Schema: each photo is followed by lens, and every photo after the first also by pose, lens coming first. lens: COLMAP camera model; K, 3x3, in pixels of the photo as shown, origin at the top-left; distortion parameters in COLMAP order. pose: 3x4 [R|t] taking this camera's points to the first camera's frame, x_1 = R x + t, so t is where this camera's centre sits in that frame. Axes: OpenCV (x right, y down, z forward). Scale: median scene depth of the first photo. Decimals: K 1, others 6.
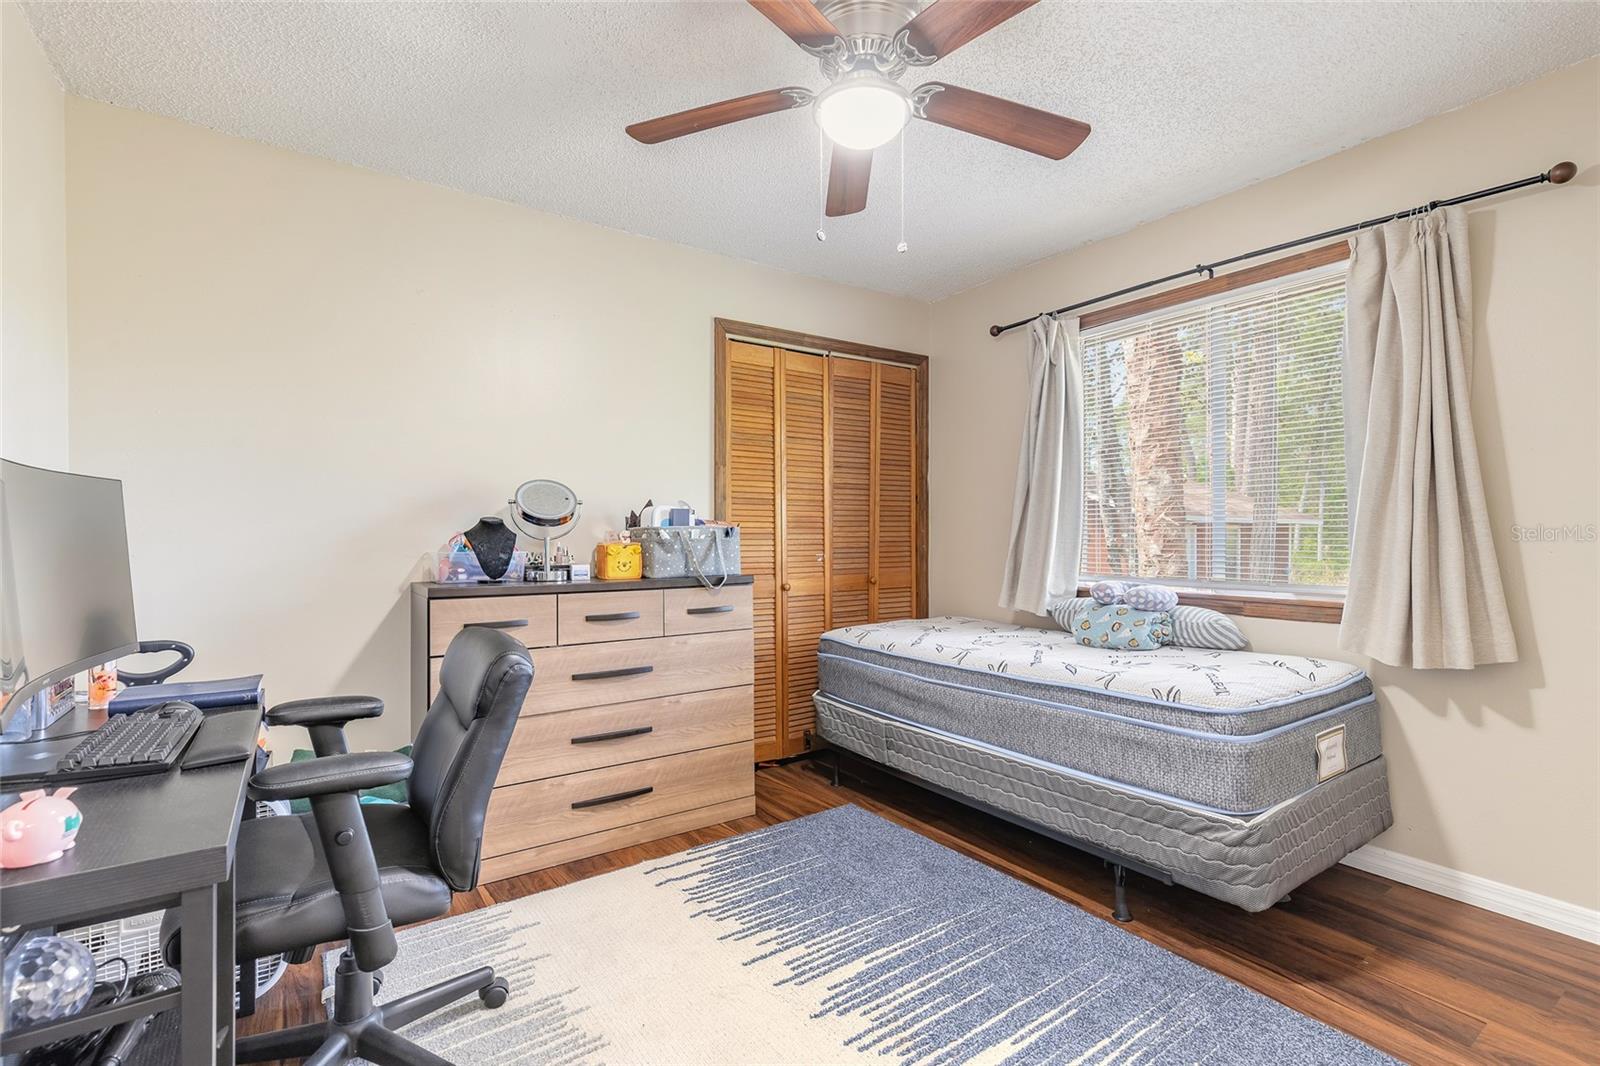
lens RADIAL K [[724.3, 0, 809.0], [0, 724.3, 535.7], [0, 0, 1]] dist [0.008274, -0.000181]
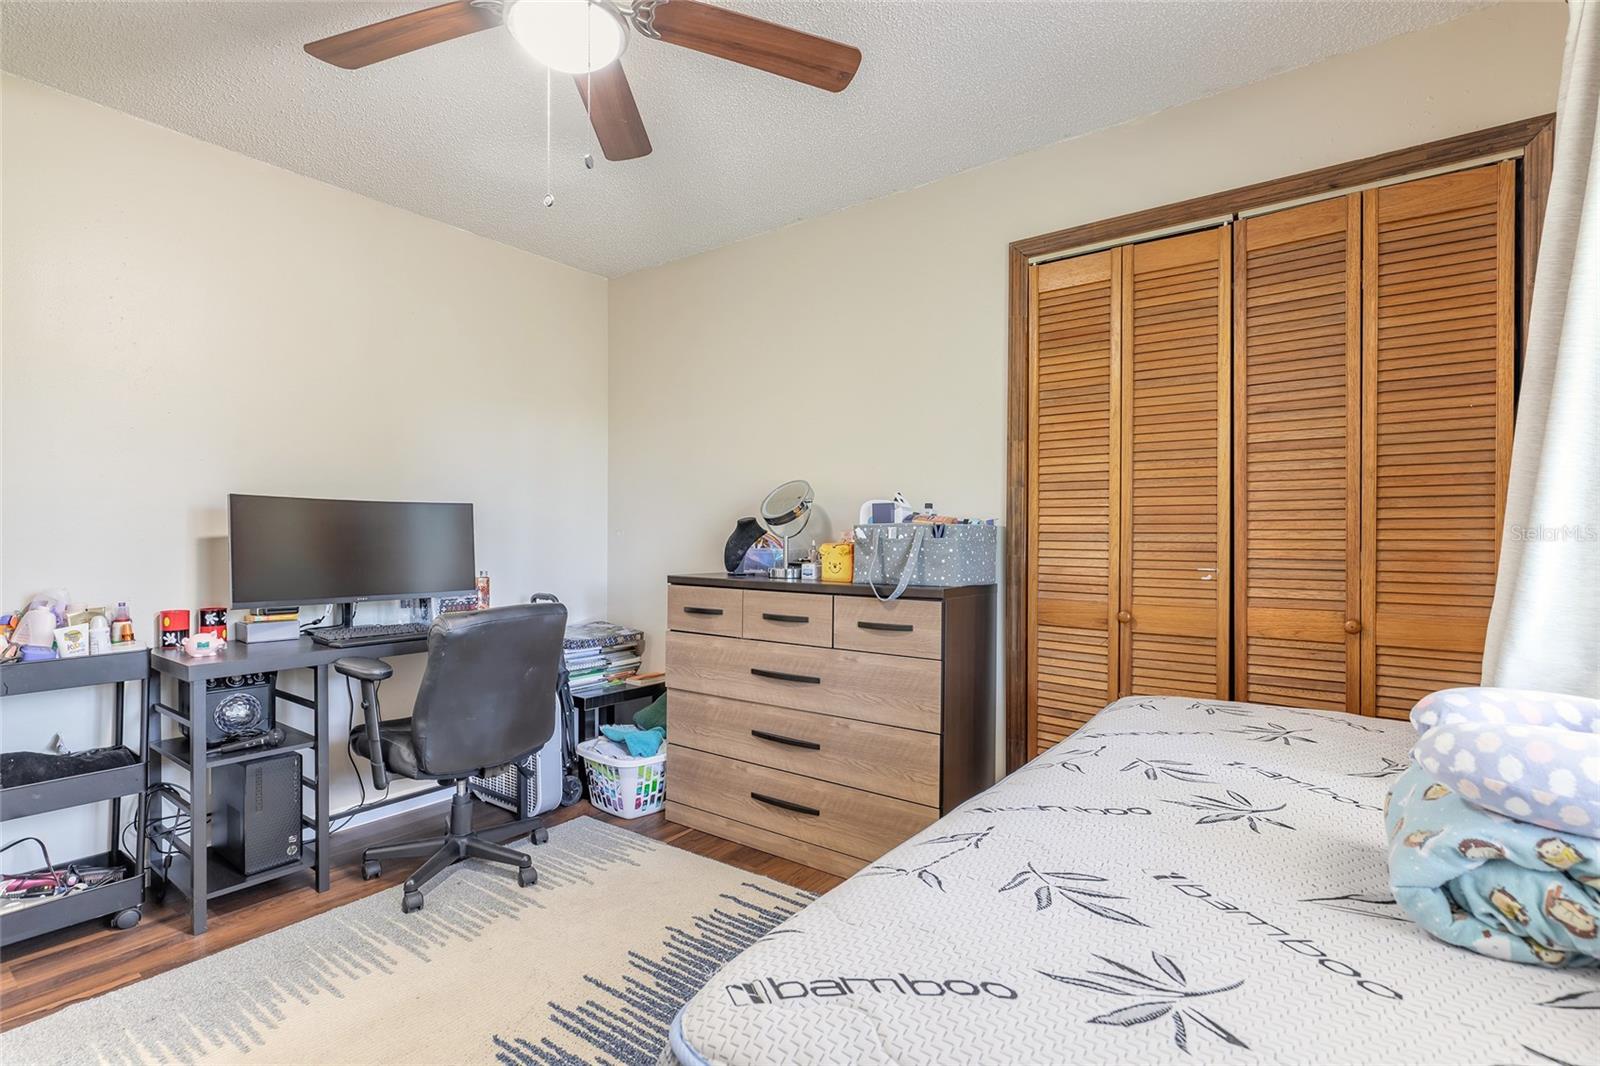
lens RADIAL K [[757.7, 0, 792.8], [0, 757.7, 543.0], [0, 0, 1]] dist [0.000584, -0.000453]
pose [[0.313924, 0.011715, -0.949376, 0.665677], [-0.005956, 0.999929, 0.010369, 0.000939], [0.949430, 0.002400, 0.313971, 0.663525]]
